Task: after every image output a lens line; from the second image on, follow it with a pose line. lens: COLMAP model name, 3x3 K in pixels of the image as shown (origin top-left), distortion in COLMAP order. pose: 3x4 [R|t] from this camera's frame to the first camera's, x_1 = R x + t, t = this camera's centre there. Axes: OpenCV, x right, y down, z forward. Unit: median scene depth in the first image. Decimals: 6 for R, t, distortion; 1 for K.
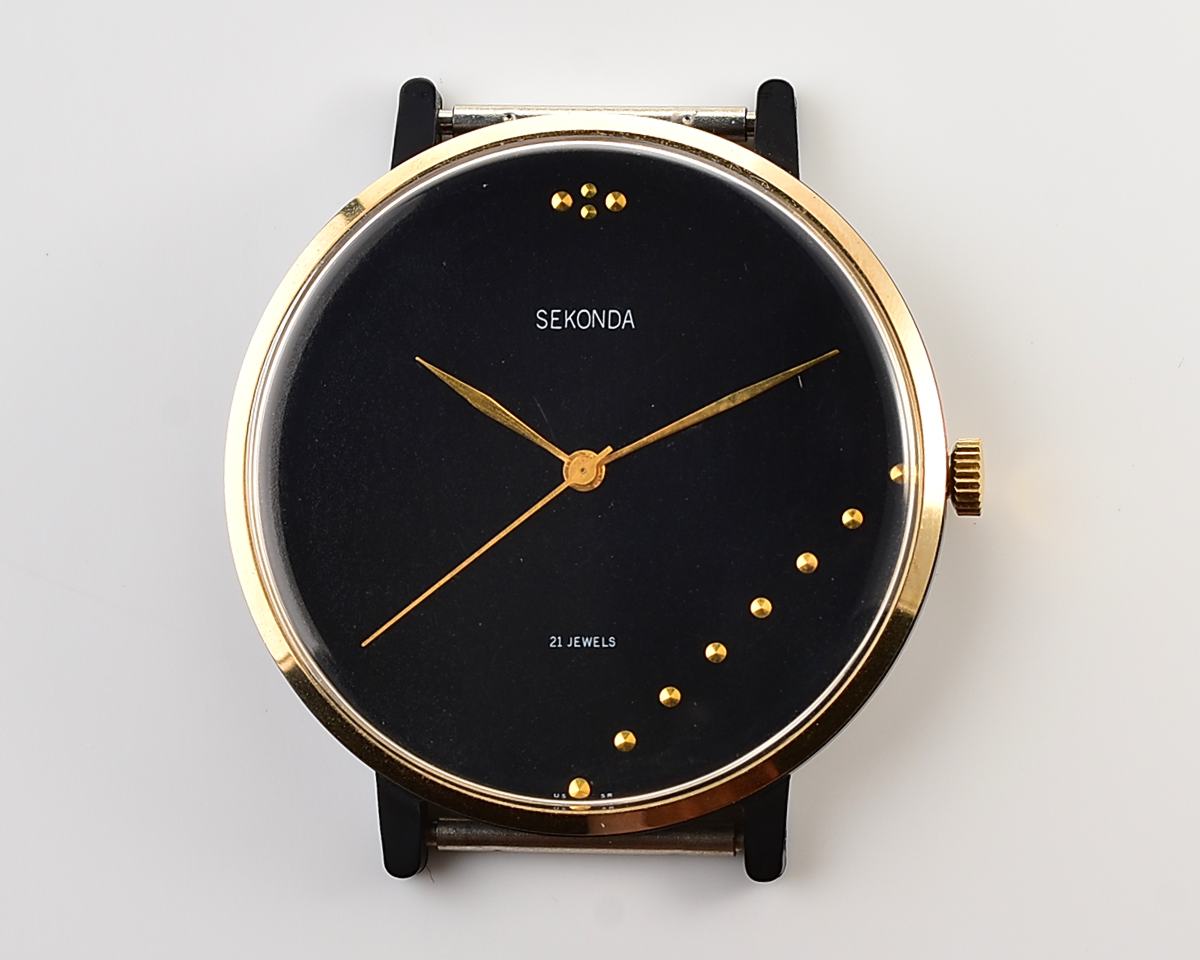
lens RADIAL K [[4410.3, 0, 602.0], [0, 4410.3, 480.7], [0, 0, 1]] dist [0.150101, 0.000000]
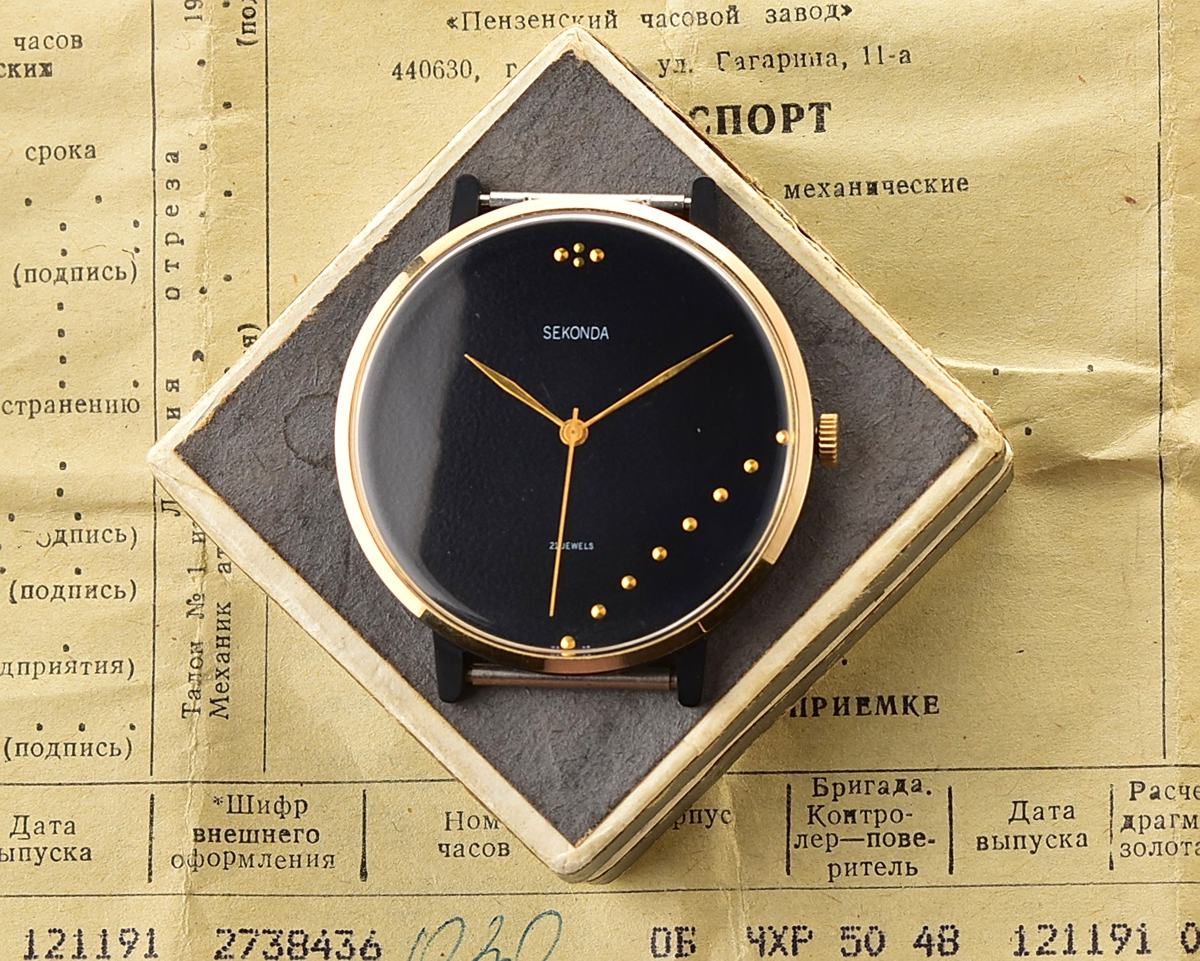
lens RADIAL K [[4410.3, 0, 609.6], [0, 4410.3, 440.5], [0, 0, 1]] dist [0.150101, 0.000000]
pose [[0.999629, 0.013037, 0.023924, -0.027979], [-0.013425, 0.999779, 0.016169, -0.024332], [-0.023708, -0.016484, 0.999583, -0.513002]]
